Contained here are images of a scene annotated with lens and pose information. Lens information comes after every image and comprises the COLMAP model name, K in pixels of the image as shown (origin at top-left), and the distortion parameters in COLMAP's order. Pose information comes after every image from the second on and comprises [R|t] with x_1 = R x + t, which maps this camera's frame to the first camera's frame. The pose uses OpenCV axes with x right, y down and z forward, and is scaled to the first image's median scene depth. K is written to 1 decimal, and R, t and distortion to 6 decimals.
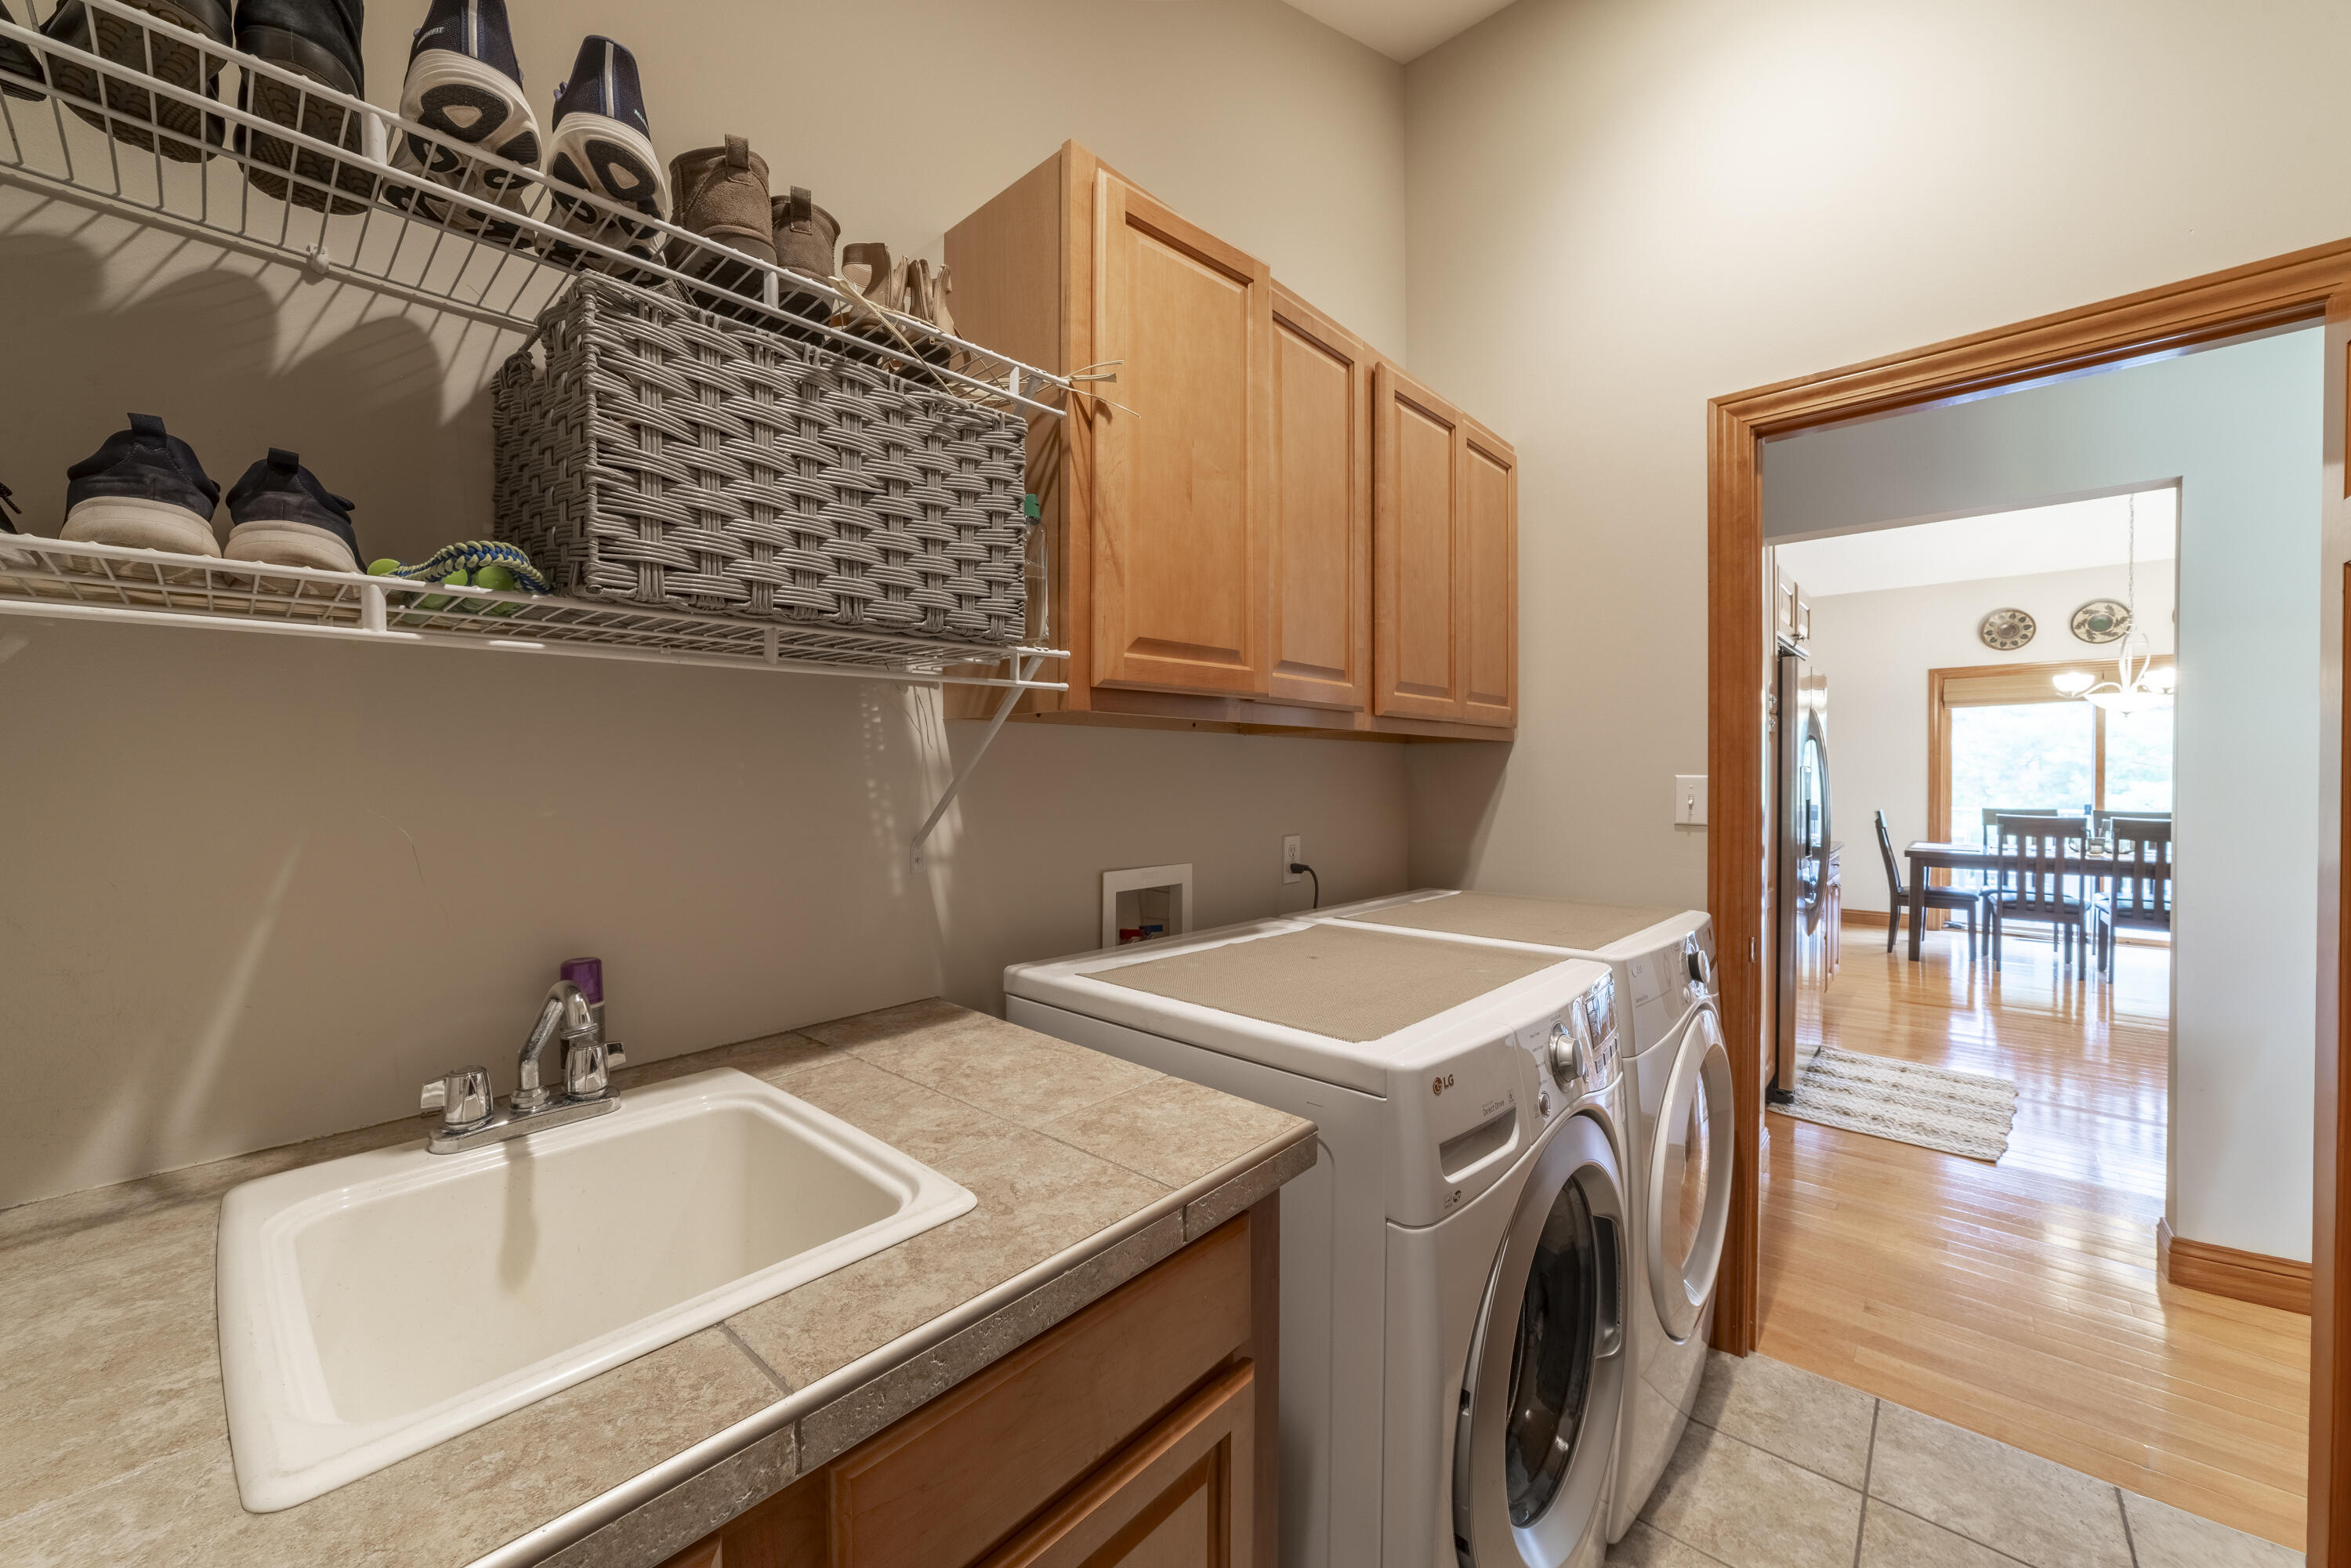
lens RADIAL K [[898.3, 0, 1167.3], [0, 898.3, 774.5], [0, 0, 1]] dist [-0.022436, 0.006949]
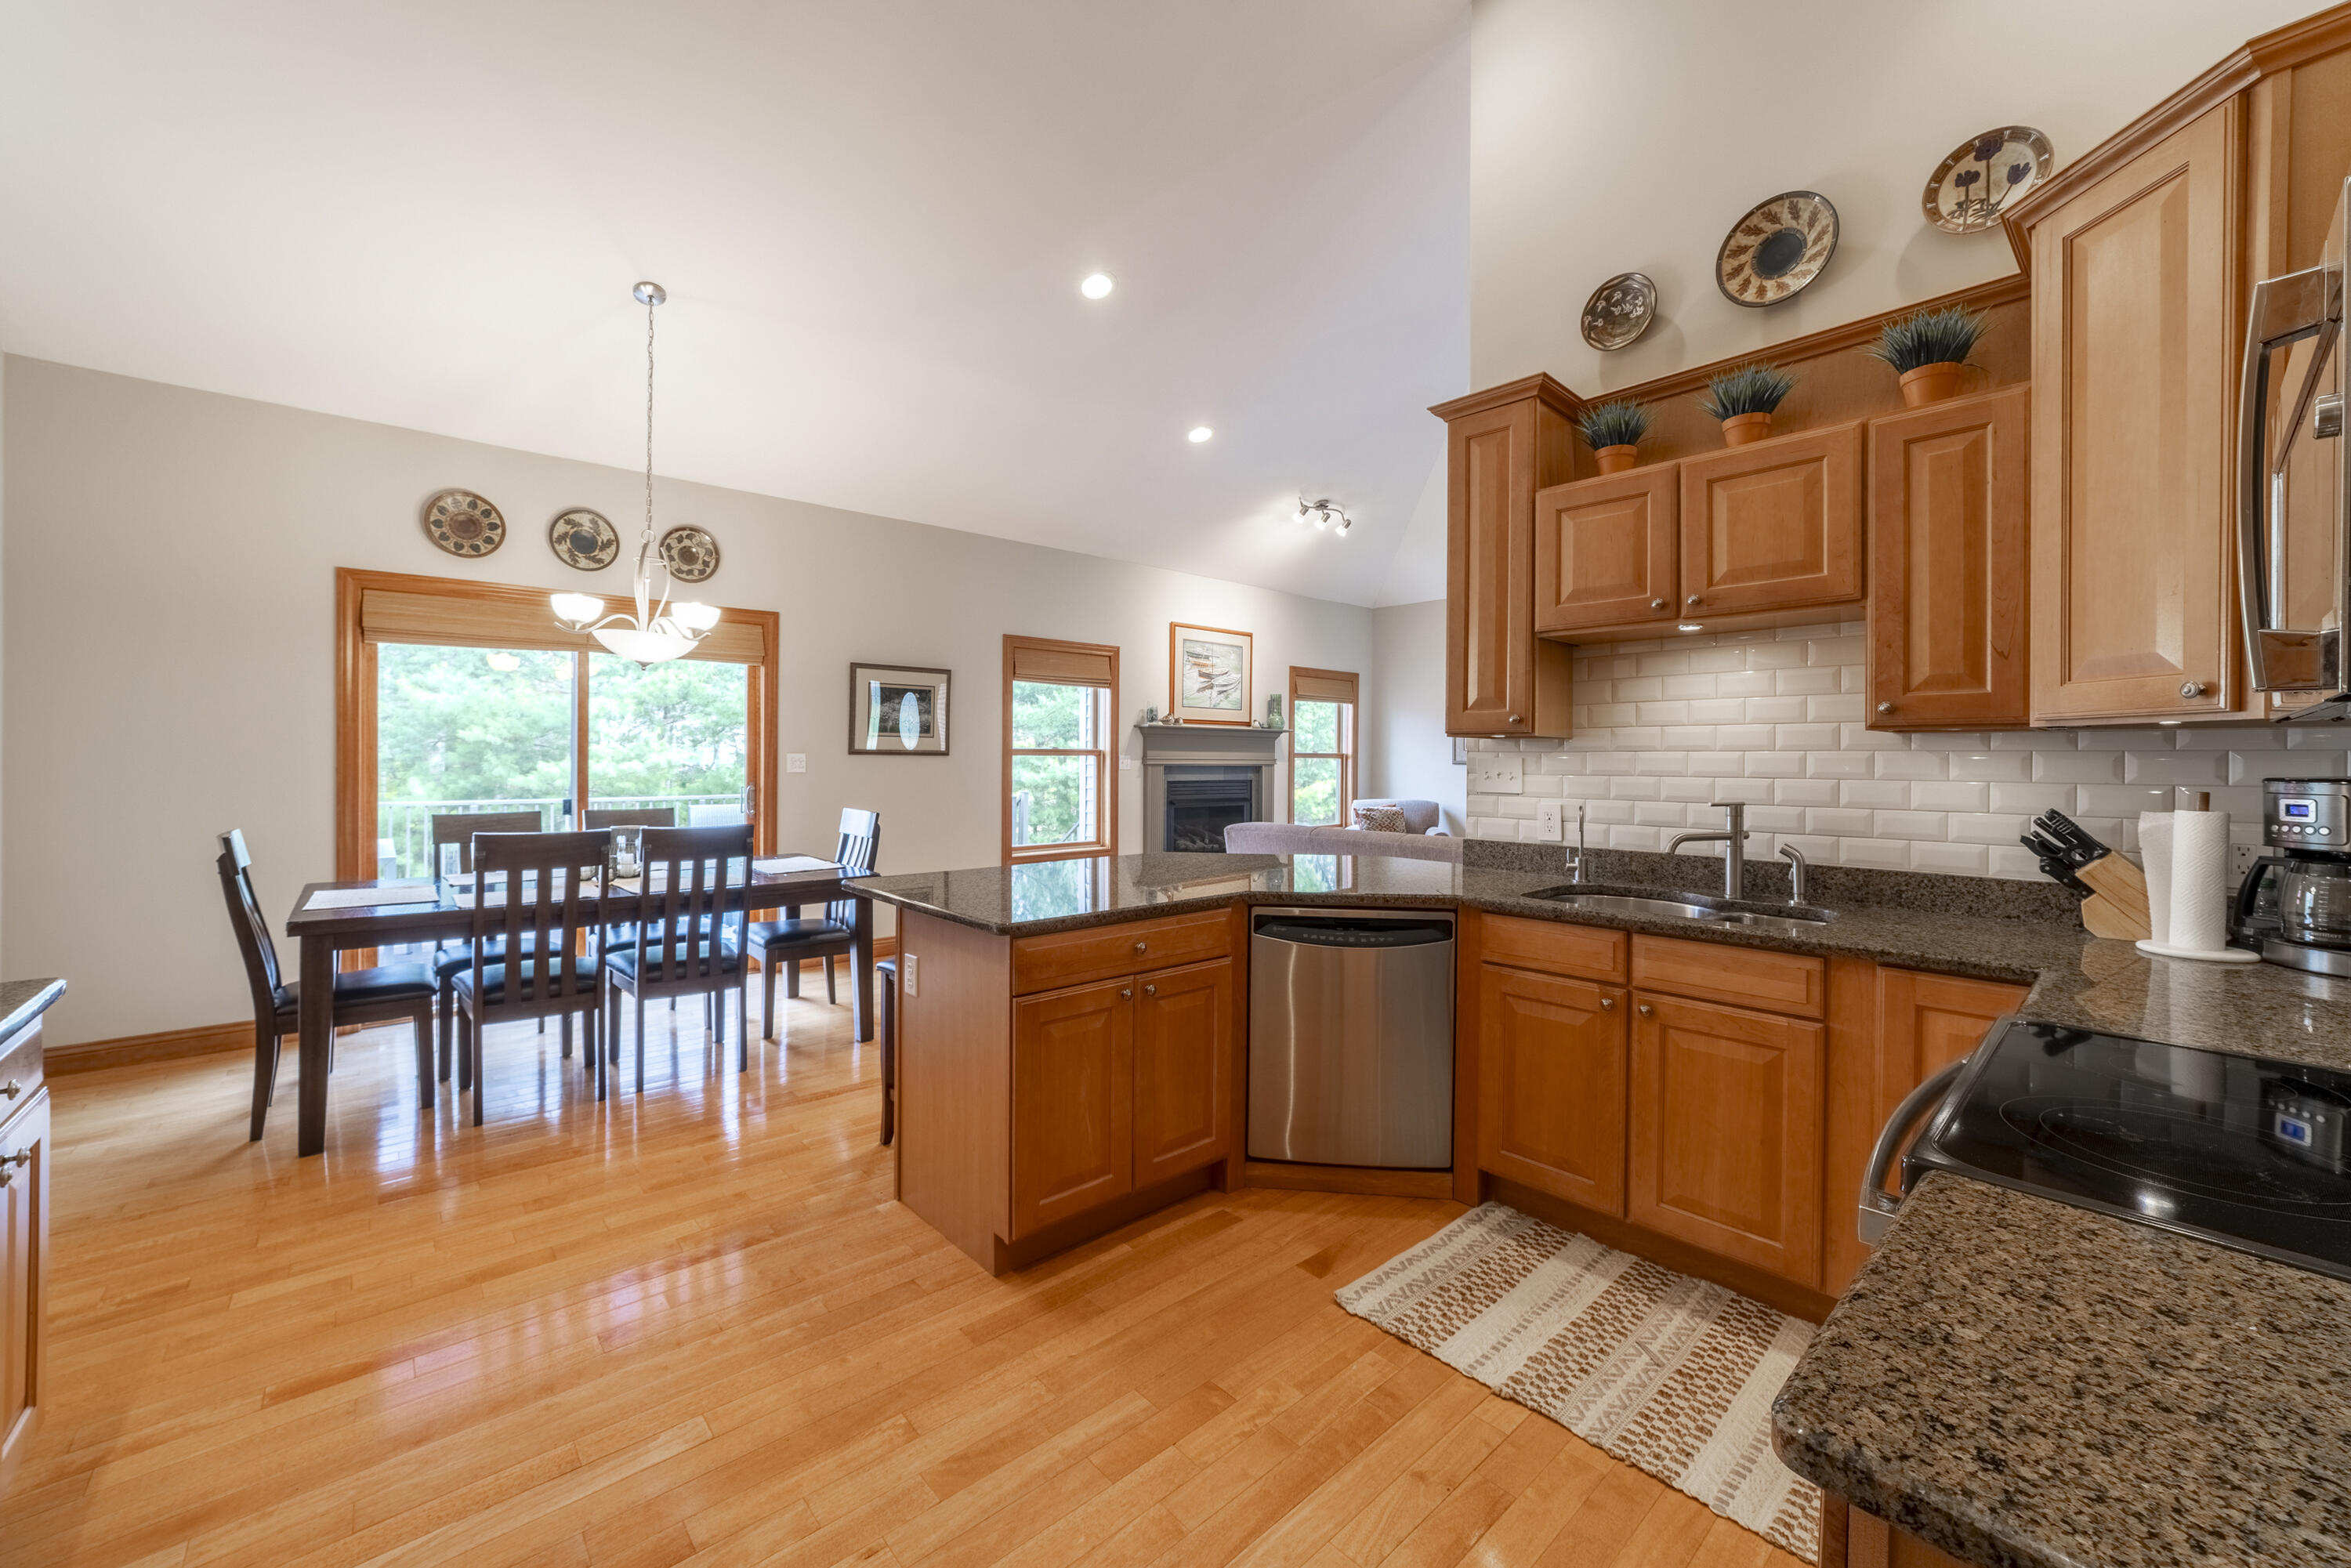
lens RADIAL K [[898.3, 0, 1138.5], [0, 898.3, 766.8], [0, 0, 1]] dist [-0.022436, 0.006949]
pose [[0.119766, -0.008323, 0.992767, 0.402787], [-0.007170, 0.999932, 0.009248, -0.000792], [-0.992776, -0.008226, 0.119698, 0.476287]]
